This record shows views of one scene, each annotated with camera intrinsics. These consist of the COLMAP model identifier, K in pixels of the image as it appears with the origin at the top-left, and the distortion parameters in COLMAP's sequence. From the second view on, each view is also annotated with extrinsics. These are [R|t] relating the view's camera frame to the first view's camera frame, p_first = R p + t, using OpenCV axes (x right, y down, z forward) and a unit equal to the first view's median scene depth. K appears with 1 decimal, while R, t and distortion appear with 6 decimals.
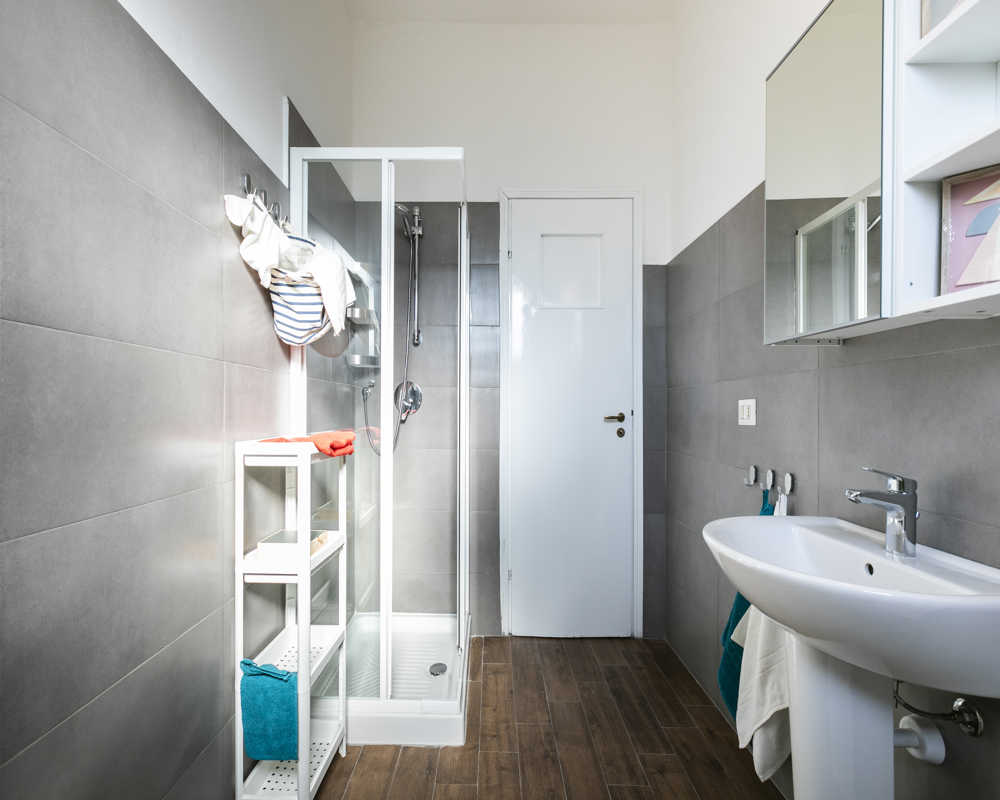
lens RADIAL K [[449.0, 0, 474.1], [0, 449.0, 384.4], [0, 0, 1]] dist [0.000635, -0.000090]
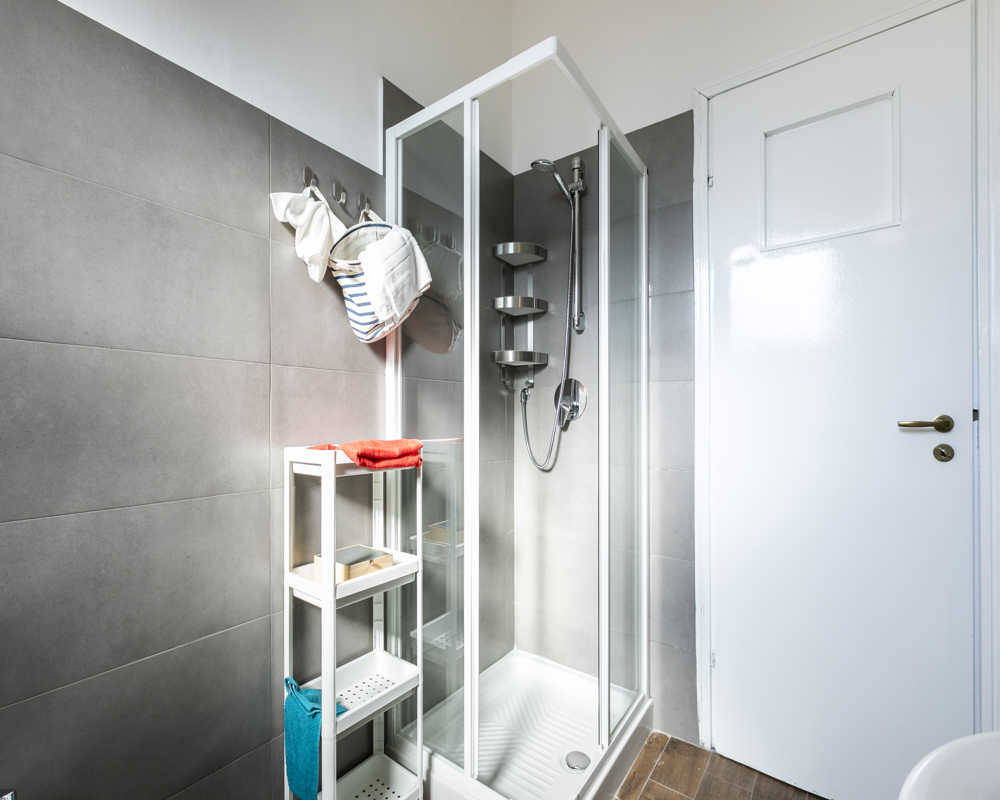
lens RADIAL K [[461.2, 0, 465.2], [0, 461.2, 398.2], [0, 0, 1]] dist [-0.000300, -0.000051]
pose [[0.803363, -0.030845, -0.594690, 0.277565], [0.040194, 0.999189, 0.002472, 0.027748], [0.594131, -0.025888, 0.803951, 0.331096]]
